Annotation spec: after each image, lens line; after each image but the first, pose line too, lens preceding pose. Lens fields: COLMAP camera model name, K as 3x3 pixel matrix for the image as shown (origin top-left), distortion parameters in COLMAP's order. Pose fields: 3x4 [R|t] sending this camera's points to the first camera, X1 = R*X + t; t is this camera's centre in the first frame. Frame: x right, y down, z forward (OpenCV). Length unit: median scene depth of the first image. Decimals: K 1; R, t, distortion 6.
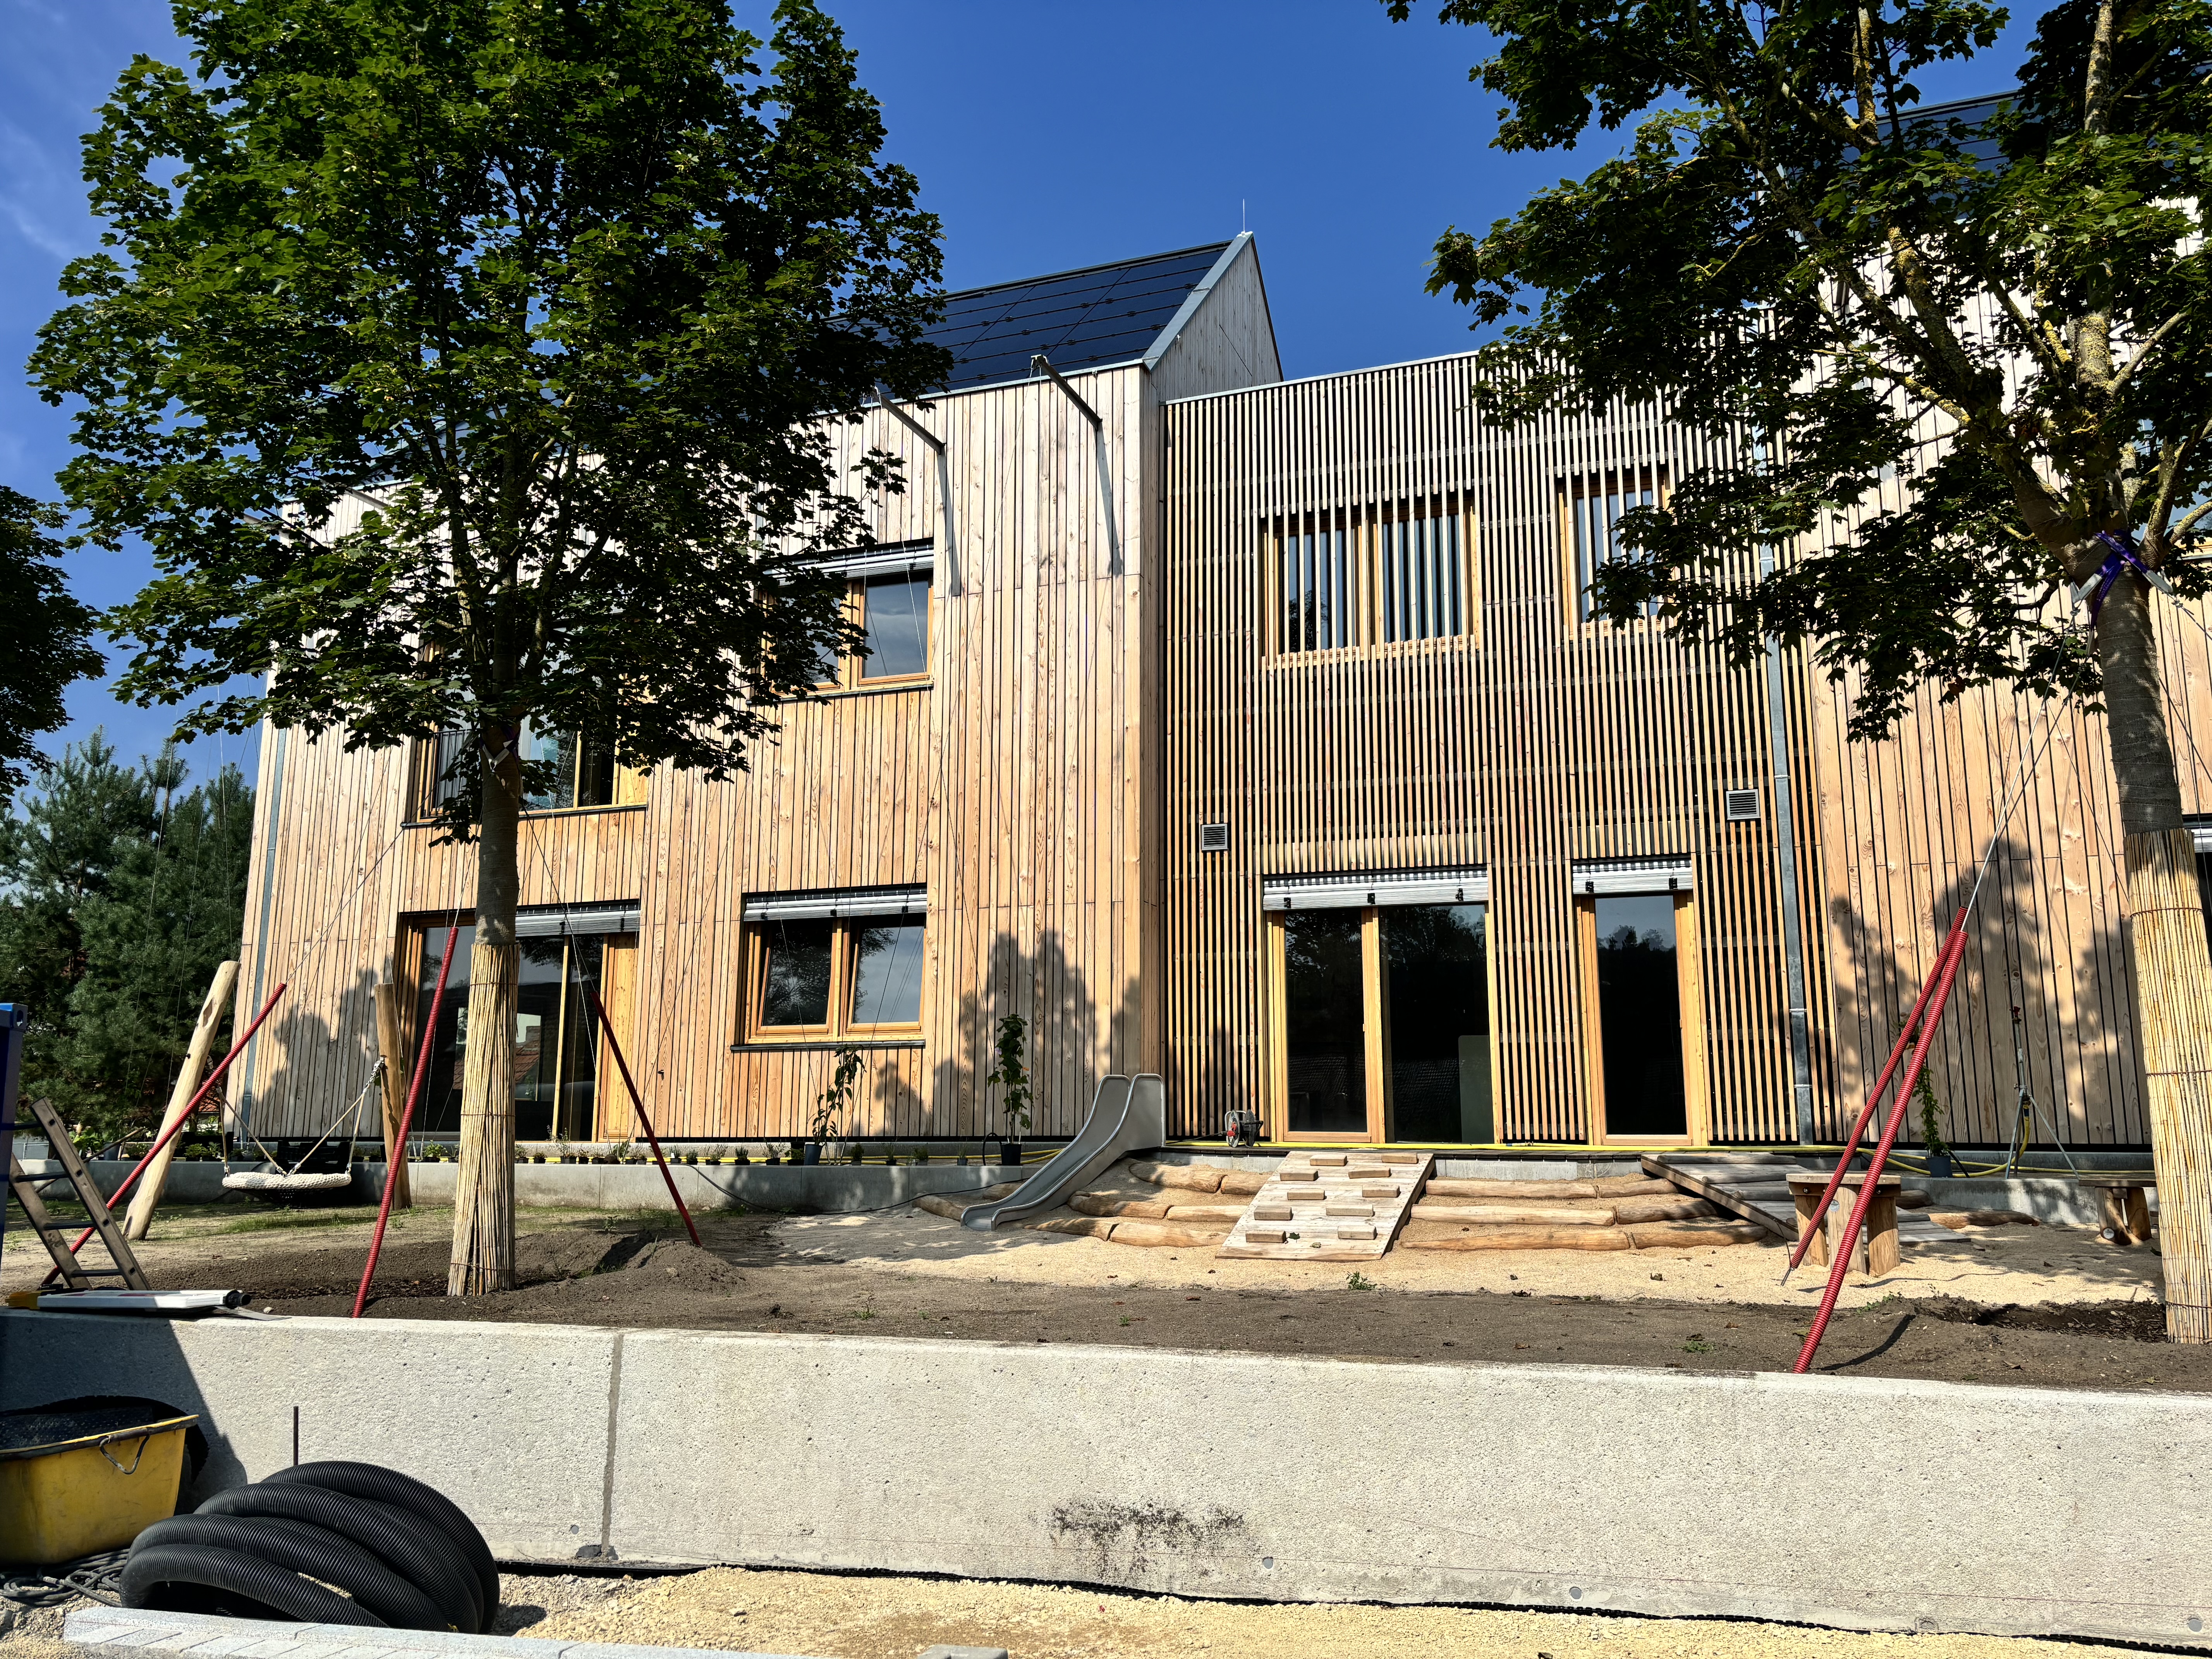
lens RADIAL K [[1641.0, 0, 1105.7], [0, 1641.0, 867.6], [0, 0, 1]] dist [0.238149, -0.404641]
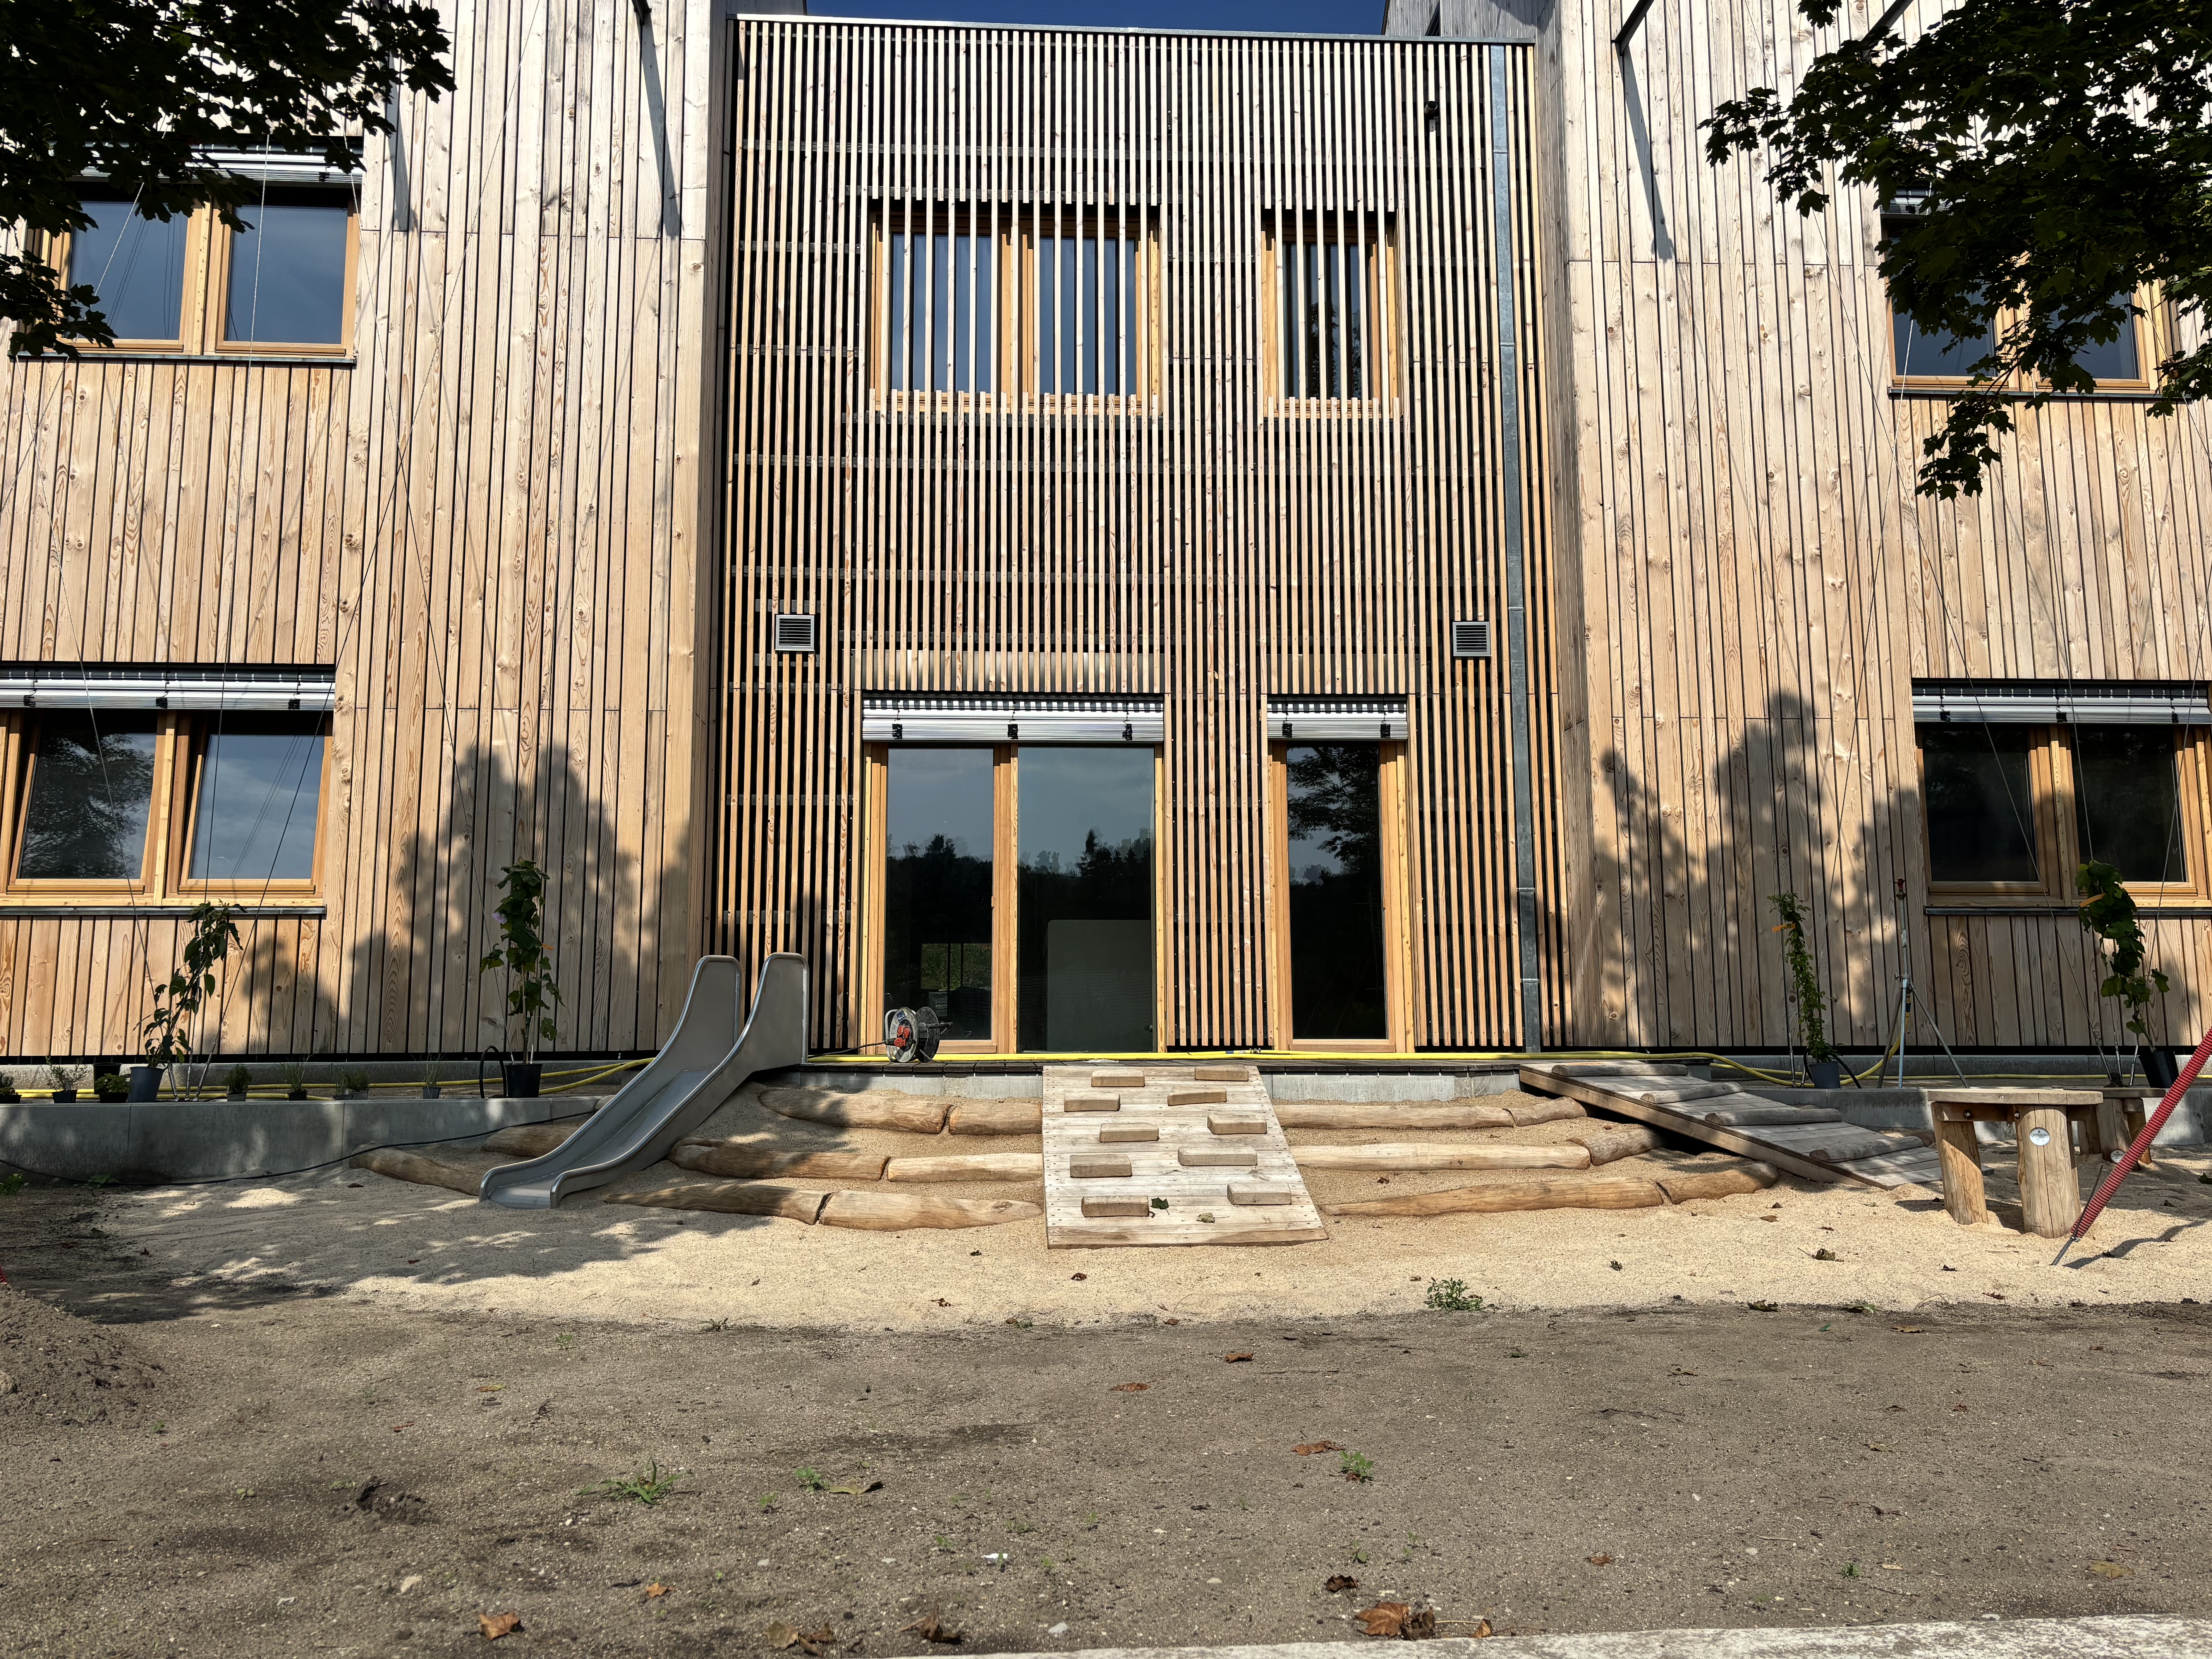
lens RADIAL K [[1691.6, 0, 1106.0], [0, 1691.6, 829.5], [0, 0, 1]] dist [0.091603, -0.102438]
pose [[0.915530, 0.046355, 0.399571, -0.104423], [-0.058905, 0.998079, 0.019179, 0.045886], [-0.397914, -0.041096, 0.916502, 0.278215]]
